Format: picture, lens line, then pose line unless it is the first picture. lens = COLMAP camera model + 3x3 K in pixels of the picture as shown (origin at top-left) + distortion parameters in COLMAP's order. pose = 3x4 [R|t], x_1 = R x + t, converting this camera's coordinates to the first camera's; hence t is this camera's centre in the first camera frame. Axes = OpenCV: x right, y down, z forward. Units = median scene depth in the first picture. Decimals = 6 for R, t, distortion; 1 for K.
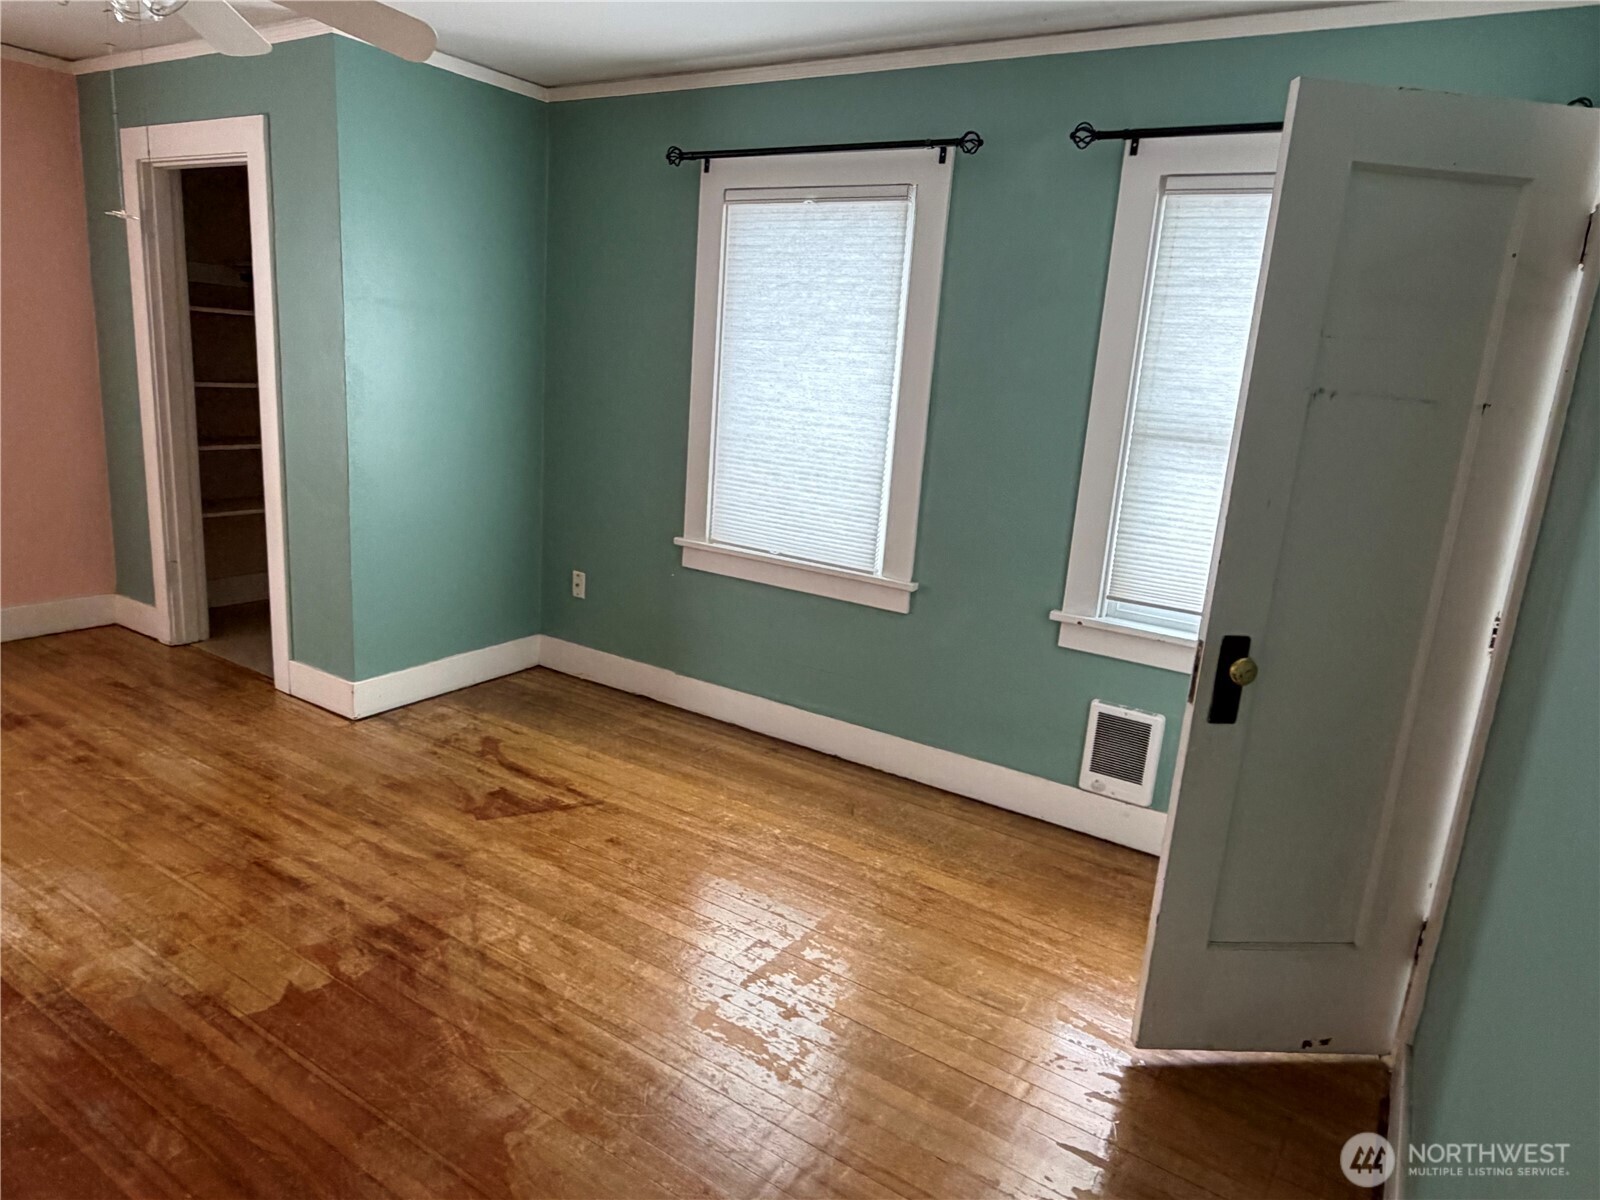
lens RADIAL K [[1003.3, 0, 800.0], [0, 1003.3, 600.0], [0, 0, 1]] dist [-0.002020, 0.001638]
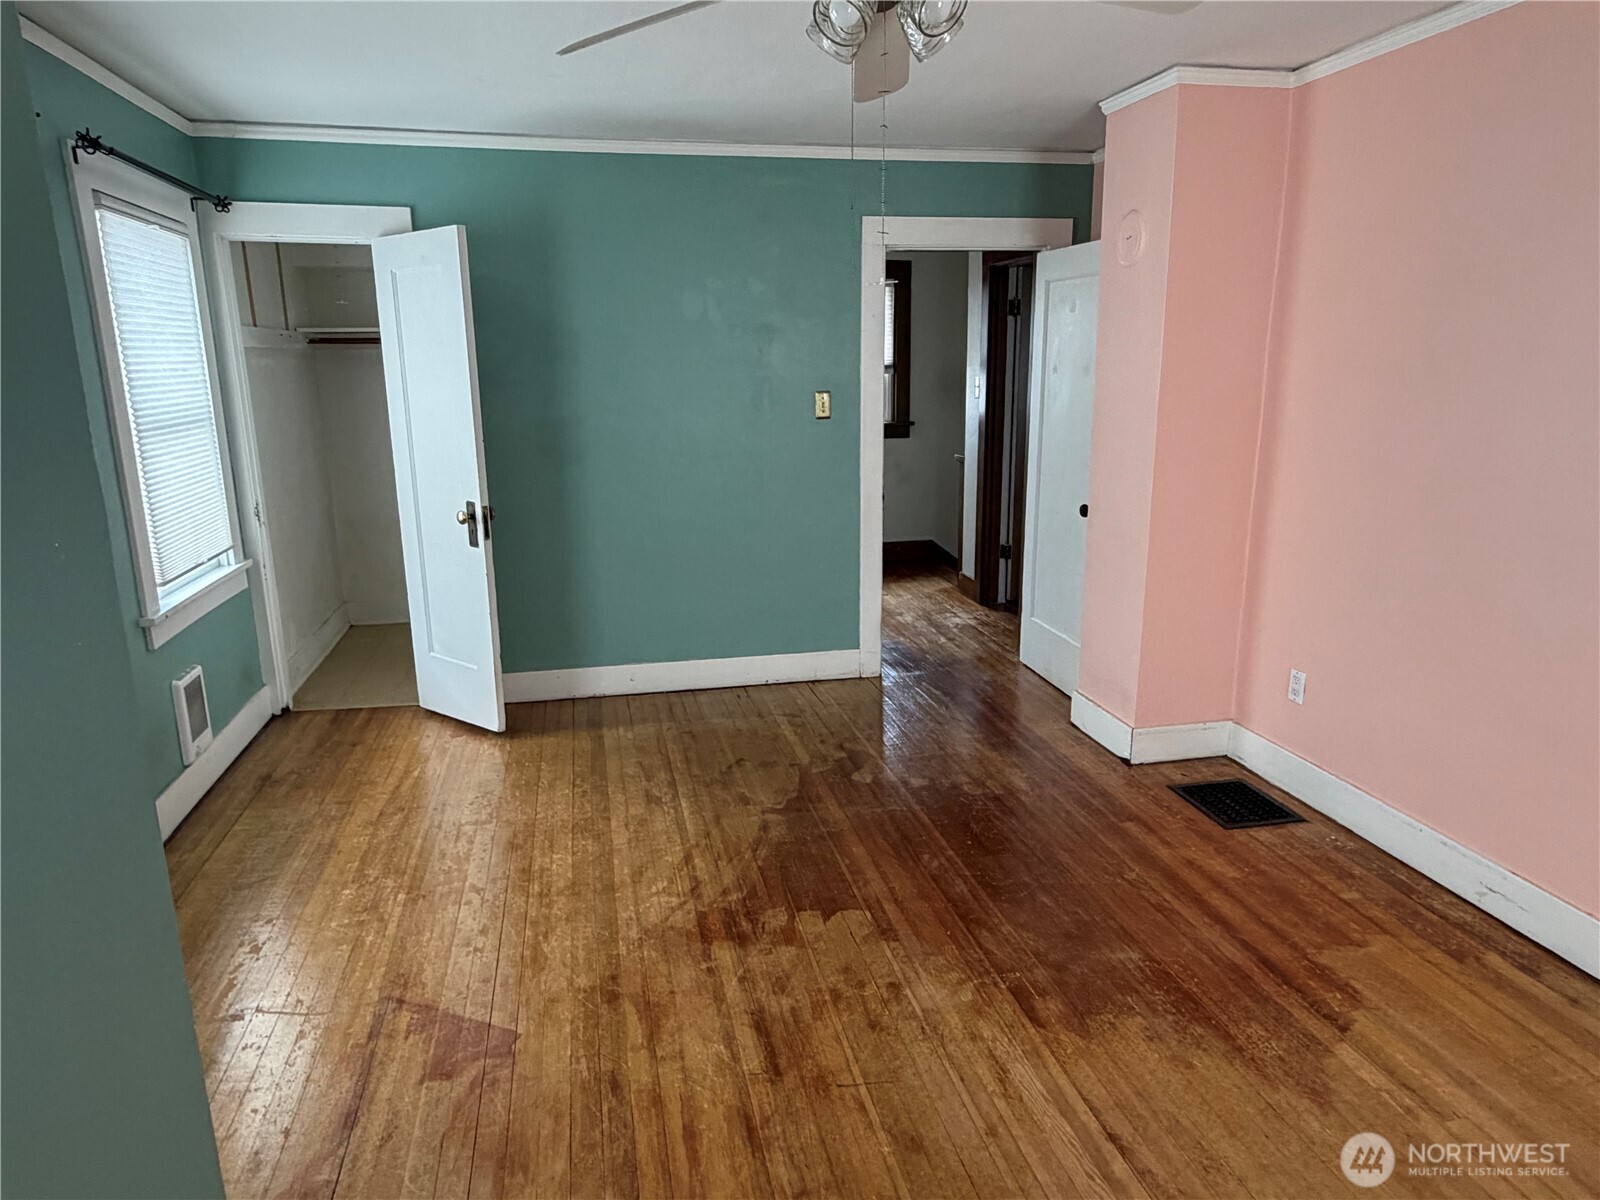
lens RADIAL K [[1003.3, 0, 800.0], [0, 1003.3, 600.0], [0, 0, 1]] dist [-0.002020, 0.001638]
pose [[-0.704847, -0.226949, 0.672074, -0.893070], [0.129246, 0.890493, 0.436254, -0.365450], [-0.697485, 0.394355, -0.598330, 1.172536]]
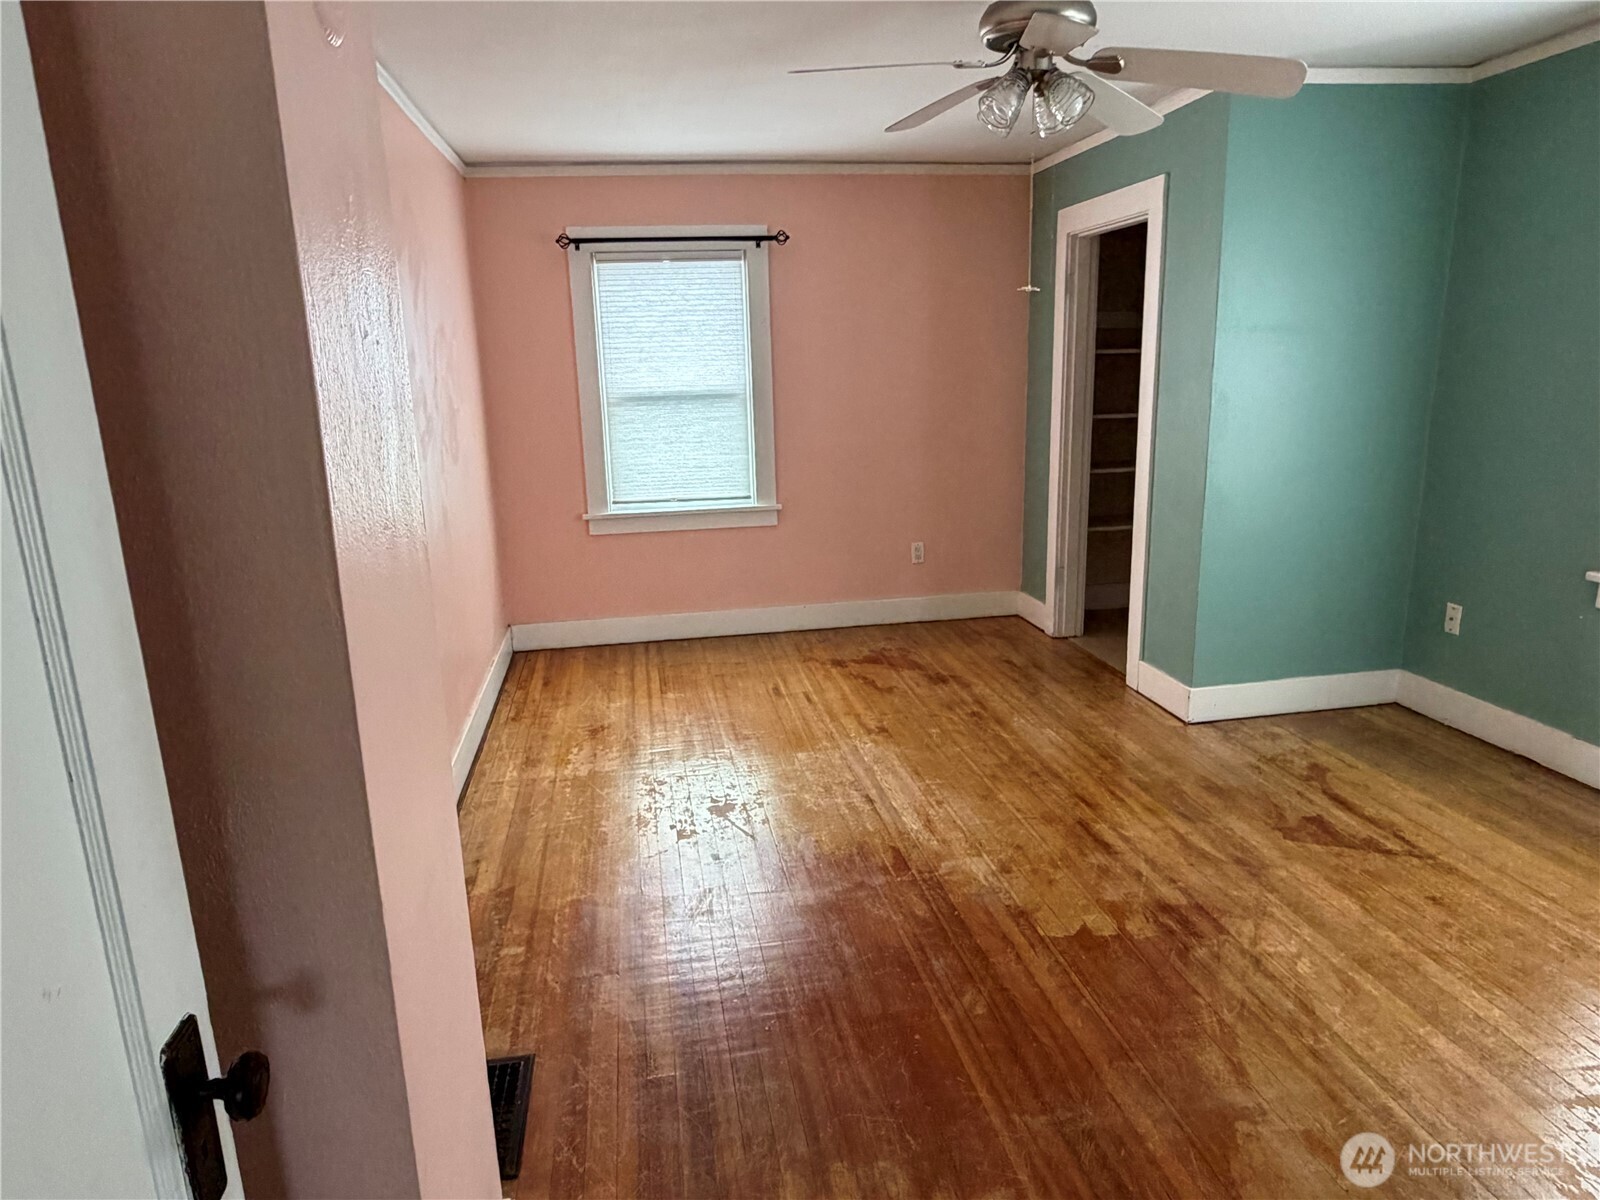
lens RADIAL K [[1012.8, 0, 789.7], [0, 1012.8, 606.1], [0, 0, 1]] dist [0.002758, 0.000338]
pose [[0.660247, 0.085630, -0.746151, 0.084190], [-0.099824, 0.994670, 0.025819, 0.012853], [0.744385, 0.057437, 0.665276, -0.046753]]
